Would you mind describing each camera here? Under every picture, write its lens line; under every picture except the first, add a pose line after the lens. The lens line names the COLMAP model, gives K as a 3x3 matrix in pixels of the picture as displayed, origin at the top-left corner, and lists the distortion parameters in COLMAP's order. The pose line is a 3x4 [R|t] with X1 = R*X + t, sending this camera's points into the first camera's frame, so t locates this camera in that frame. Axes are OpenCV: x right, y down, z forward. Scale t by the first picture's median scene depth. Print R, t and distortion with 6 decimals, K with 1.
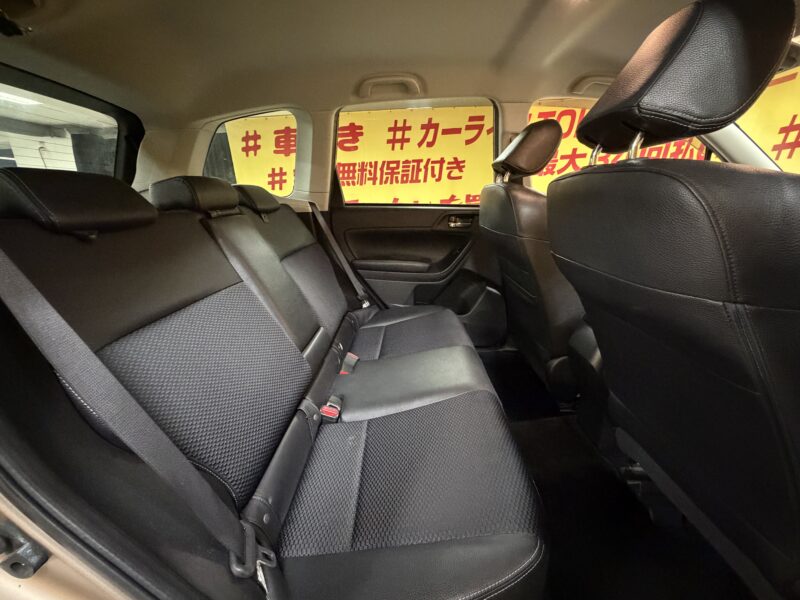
lens RADIAL K [[361.1, 0, 403.0], [0, 361.1, 292.5], [0, 0, 1]] dist [0.003504, -0.001449]
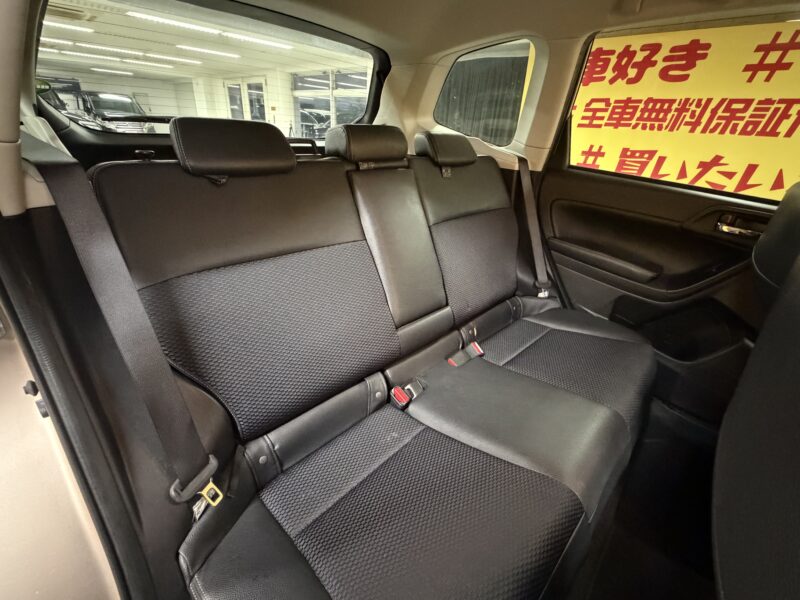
lens RADIAL K [[361.1, 0, 390.6], [0, 361.1, 296.7], [0, 0, 1]] dist [0.003504, -0.001449]
pose [[0.721360, 0.376607, -0.581211, 0.125858], [-0.268294, 0.925653, 0.266806, -0.086341], [0.638481, -0.036527, 0.768771, 0.134201]]
